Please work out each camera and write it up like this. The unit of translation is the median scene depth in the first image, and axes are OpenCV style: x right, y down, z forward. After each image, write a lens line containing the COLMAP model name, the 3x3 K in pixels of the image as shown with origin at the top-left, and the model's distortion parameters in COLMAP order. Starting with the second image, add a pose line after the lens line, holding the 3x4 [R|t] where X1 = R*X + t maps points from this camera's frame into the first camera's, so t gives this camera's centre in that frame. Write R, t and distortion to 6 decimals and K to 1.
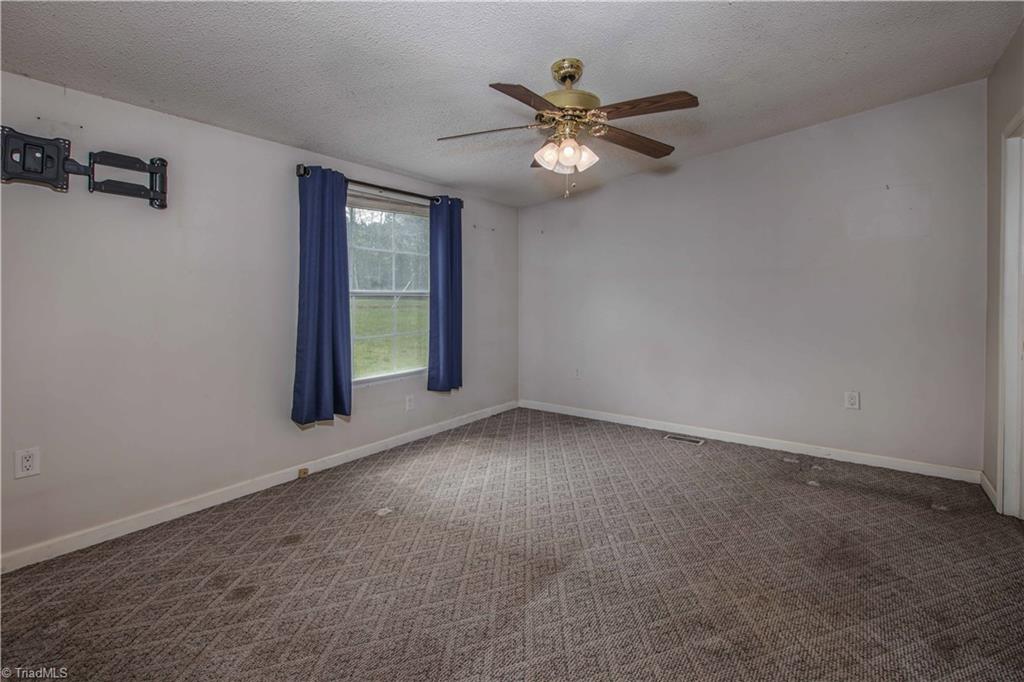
lens RADIAL K [[472.4, 0, 511.8], [0, 472.4, 341.0], [0, 0, 1]] dist [0.003656, -0.001907]
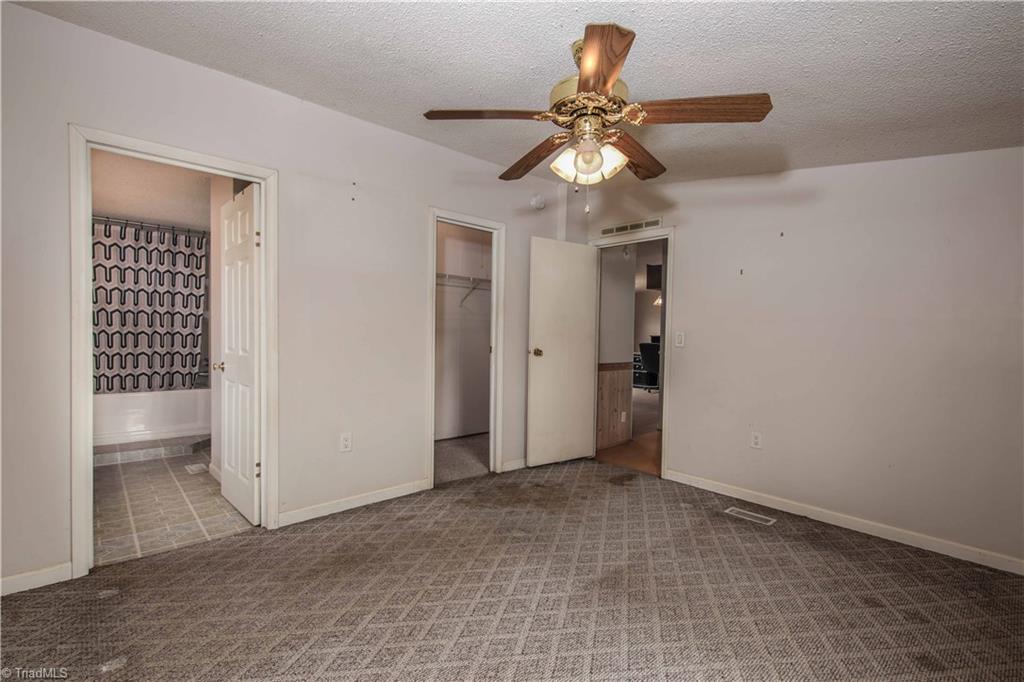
lens RADIAL K [[472.4, 0, 510.5], [0, 472.4, 339.7], [0, 0, 1]] dist [0.003656, -0.001907]
pose [[-0.978653, -0.028569, 0.203526, 0.091669], [-0.006098, 0.993892, 0.110190, -0.233570], [-0.205431, 0.106596, -0.972849, 2.107678]]
